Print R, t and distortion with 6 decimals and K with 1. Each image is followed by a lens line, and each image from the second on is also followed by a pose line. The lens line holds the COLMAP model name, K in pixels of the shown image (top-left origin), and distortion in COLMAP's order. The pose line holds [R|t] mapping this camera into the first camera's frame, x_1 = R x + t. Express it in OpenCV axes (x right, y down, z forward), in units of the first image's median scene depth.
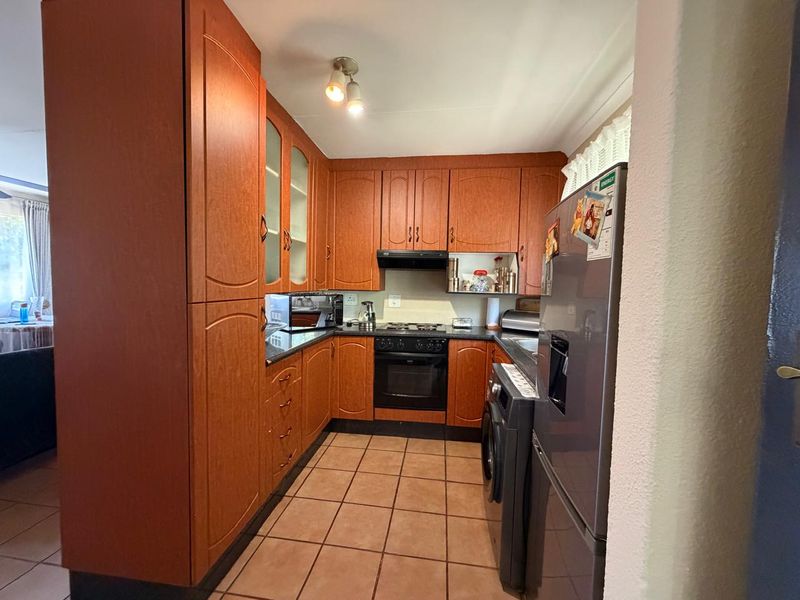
lens RADIAL K [[318.1, 0, 397.5], [0, 318.1, 300.3], [0, 0, 1]] dist [0.002500, 0.000136]
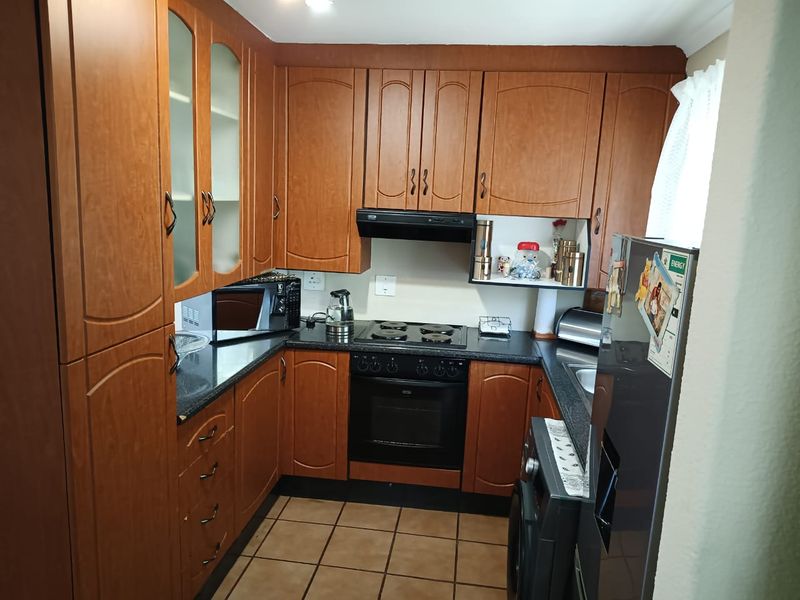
lens RADIAL K [[549.0, 0, 401.1], [0, 549.0, 297.0], [0, 0, 1]] dist [0.051377, -0.060842]
pose [[0.999714, 0.022662, 0.007699, 0.015016], [-0.023414, 0.992716, 0.118181, -0.120613], [-0.004964, -0.118328, 0.992962, -0.054026]]
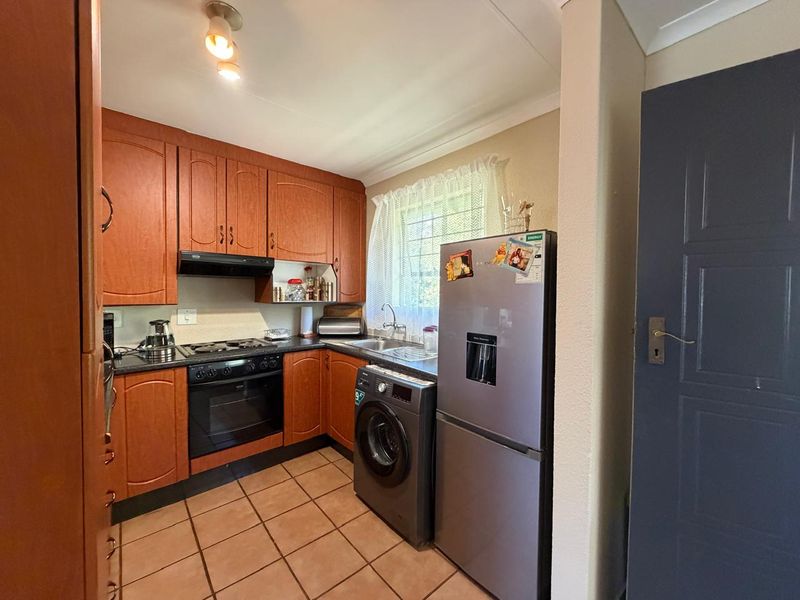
lens RADIAL K [[318.1, 0, 397.5], [0, 318.1, 300.3], [0, 0, 1]] dist [0.002500, 0.000136]
pose [[0.655776, -0.034514, 0.754166, -0.306799], [0.044577, 0.998982, 0.006957, -0.023780], [-0.753638, 0.029056, 0.656647, 0.126413]]
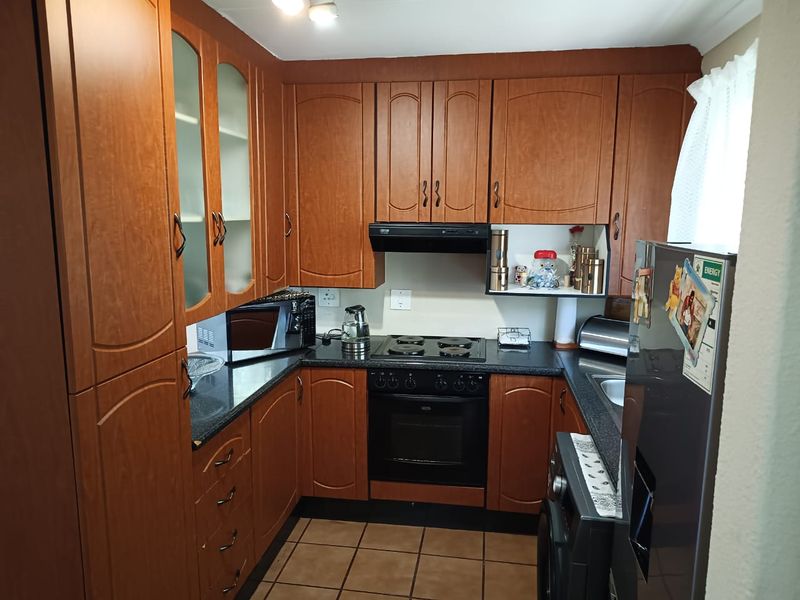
lens RADIAL K [[549.0, 0, 401.1], [0, 549.0, 297.0], [0, 0, 1]] dist [0.051377, -0.060842]
pose [[0.999680, -0.011666, -0.022454, 0.016964], [0.013780, 0.995246, 0.096413, -0.122487], [0.021223, -0.096691, 0.995088, -0.034393]]
